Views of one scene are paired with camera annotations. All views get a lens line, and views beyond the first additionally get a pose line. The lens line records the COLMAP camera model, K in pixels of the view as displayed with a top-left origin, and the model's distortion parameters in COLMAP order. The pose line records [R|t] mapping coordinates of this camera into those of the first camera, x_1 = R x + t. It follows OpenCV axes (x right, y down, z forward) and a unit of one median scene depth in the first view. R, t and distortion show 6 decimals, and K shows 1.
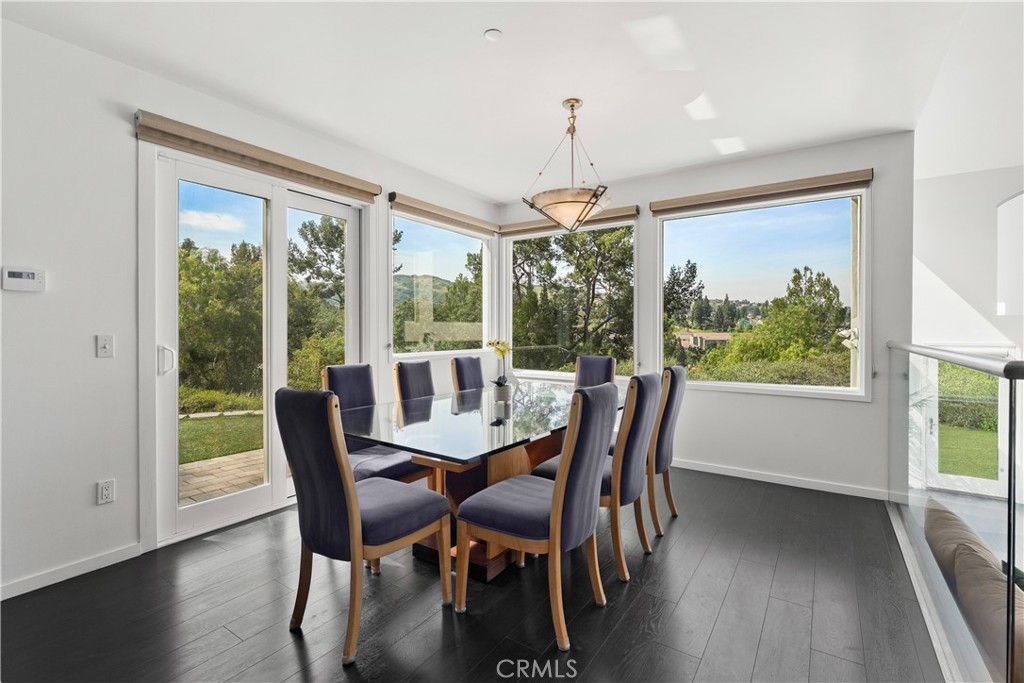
lens RADIAL K [[478.3, 0, 511.4], [0, 478.3, 333.9], [0, 0, 1]] dist [0.003540, -0.000652]
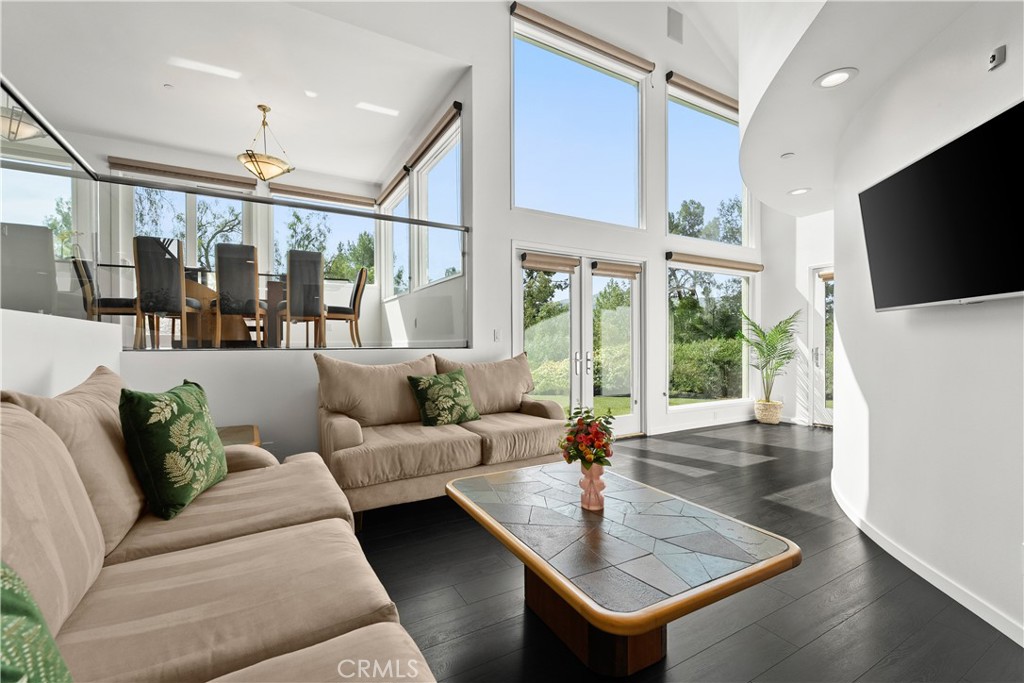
lens RADIAL K [[427.8, 0, 506.9], [0, 427.8, 346.9], [0, 0, 1]] dist [0.006725, 0.000678]
pose [[0.900890, -0.003755, -0.434032, 0.462234], [0.005411, 0.999982, 0.002582, 0.116074], [0.434014, -0.004675, 0.900894, -0.017094]]
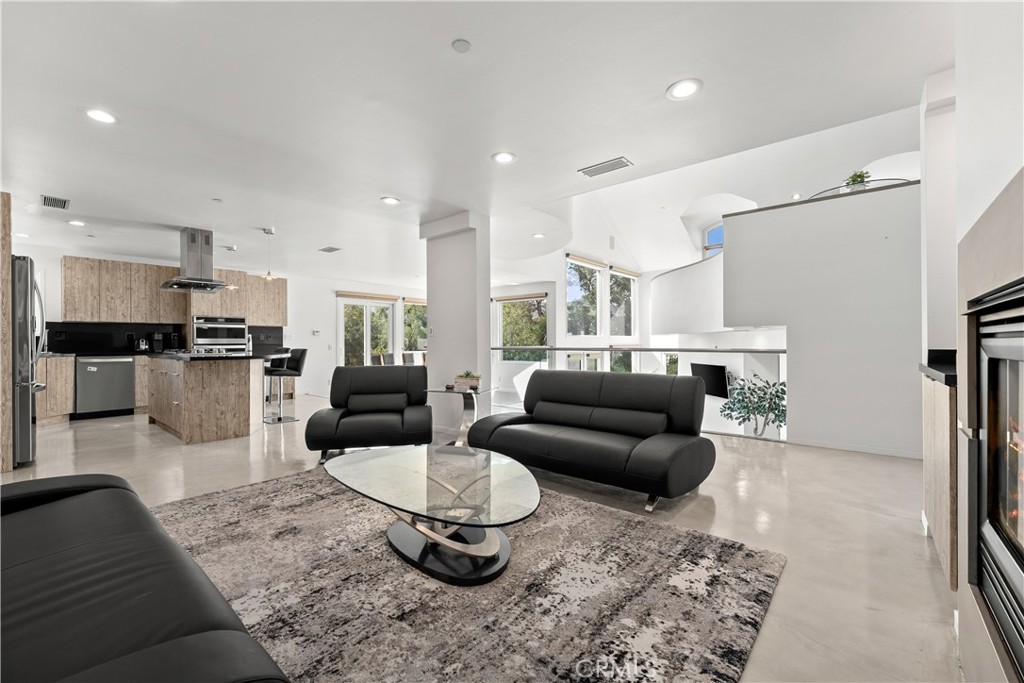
lens RADIAL K [[415.6, 0, 509.2], [0, 415.6, 341.9], [0, 0, 1]] dist [-0.000838, 0.000449]
pose [[0.995581, -0.005163, -0.093761, 0.251702], [0.004854, 0.999982, -0.003529, -0.000211], [0.093777, 0.003058, 0.995589, -0.591721]]
